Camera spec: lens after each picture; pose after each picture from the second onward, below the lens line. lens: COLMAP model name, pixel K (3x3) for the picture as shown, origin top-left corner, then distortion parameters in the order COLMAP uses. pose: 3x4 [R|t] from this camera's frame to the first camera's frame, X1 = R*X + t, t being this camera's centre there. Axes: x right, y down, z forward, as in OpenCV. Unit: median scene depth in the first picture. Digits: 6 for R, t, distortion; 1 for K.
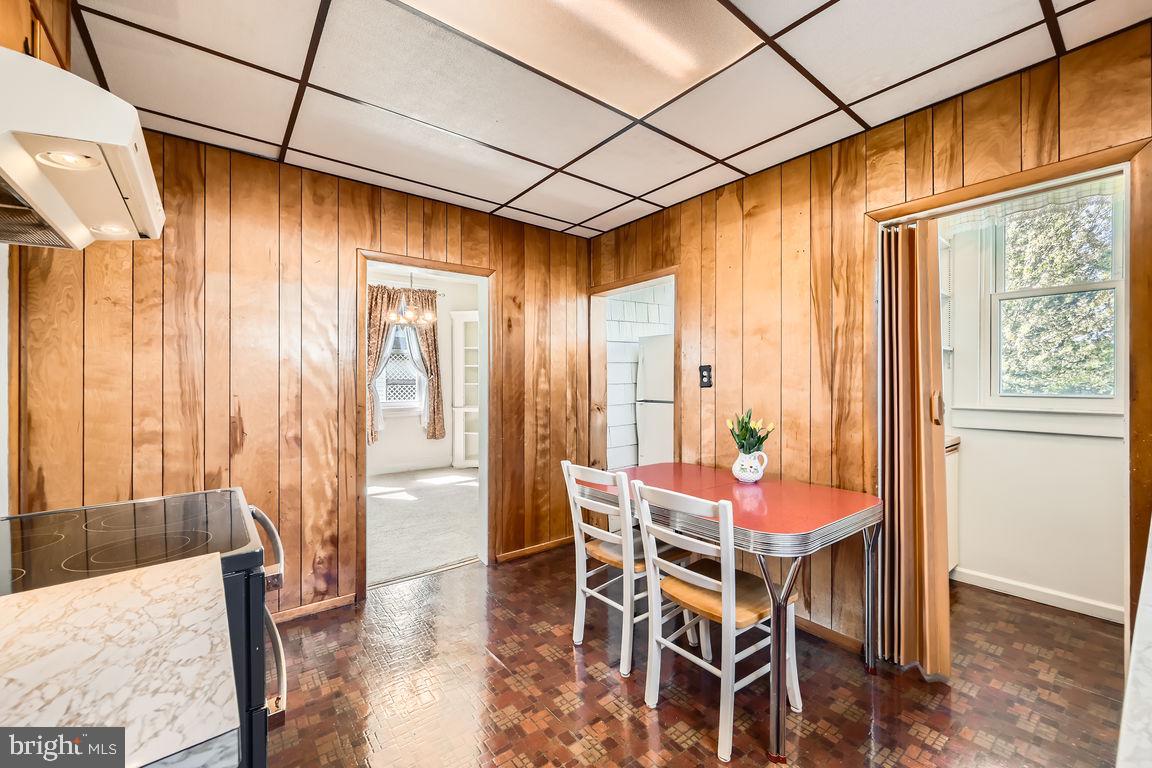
lens RADIAL K [[461.0, 0, 576.0], [0, 461.0, 384.5], [0, 0, 1]] dist [-0.002125, 0.000522]
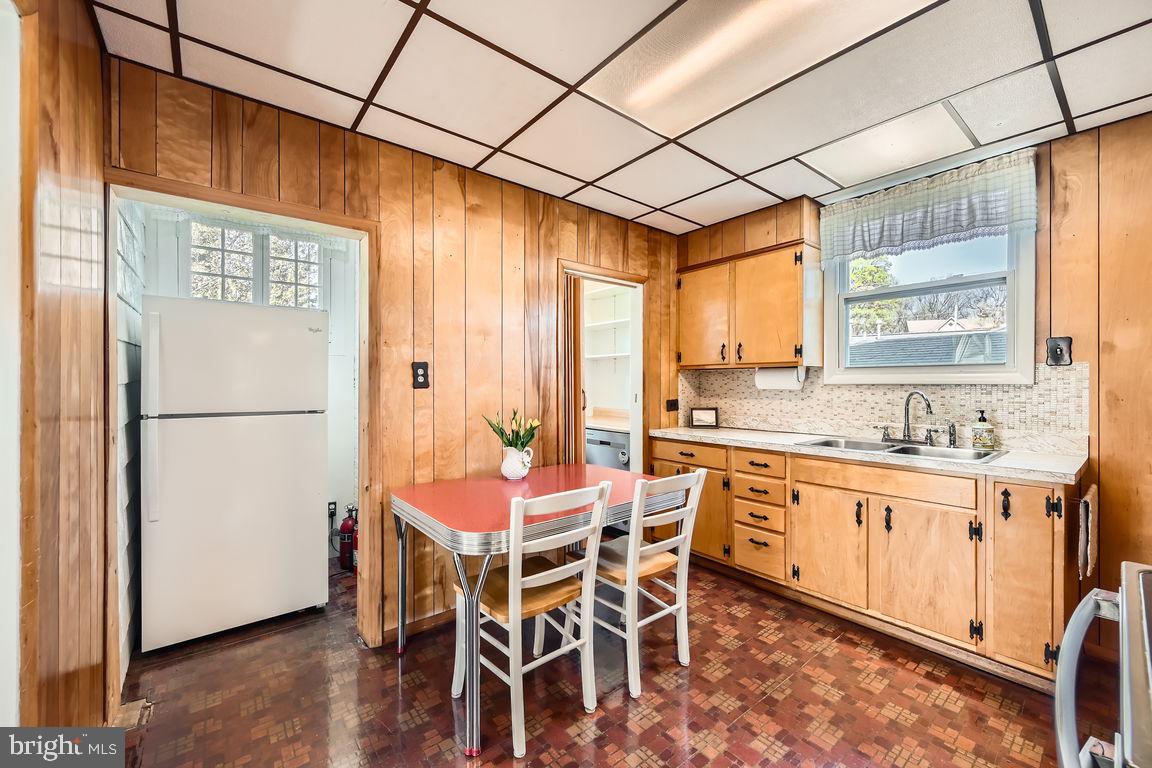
lens RADIAL K [[461.0, 0, 581.8], [0, 461.0, 387.5], [0, 0, 1]] dist [-0.002125, 0.000522]
pose [[-0.023663, -0.011064, 0.999659, -0.552594], [-0.005080, 0.999927, 0.010947, -0.006292], [-0.999707, -0.004819, -0.023717, 0.729643]]
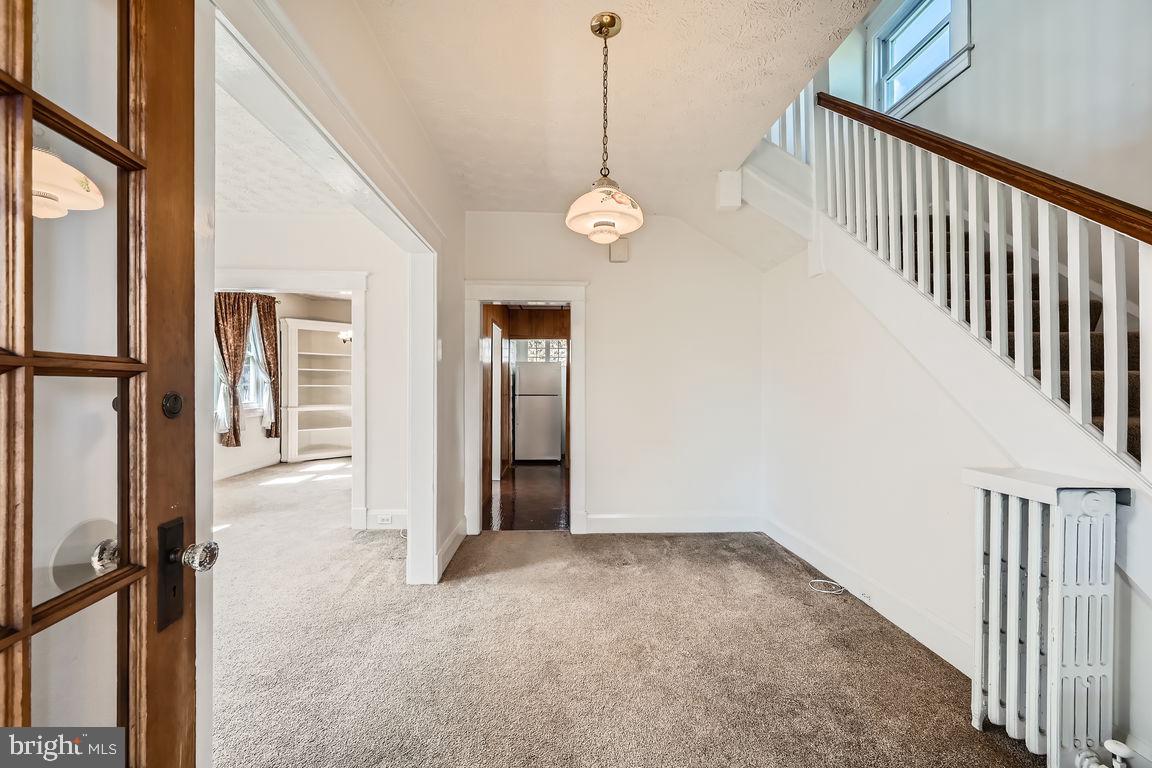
lens RADIAL K [[461.0, 0, 569.8], [0, 461.0, 386.8], [0, 0, 1]] dist [-0.002125, 0.000522]
pose [[0.594800, -0.004758, 0.803860, -1.765518], [-0.003930, 0.999953, 0.008827, -0.024357], [-0.803864, -0.008409, 0.594753, -0.431446]]
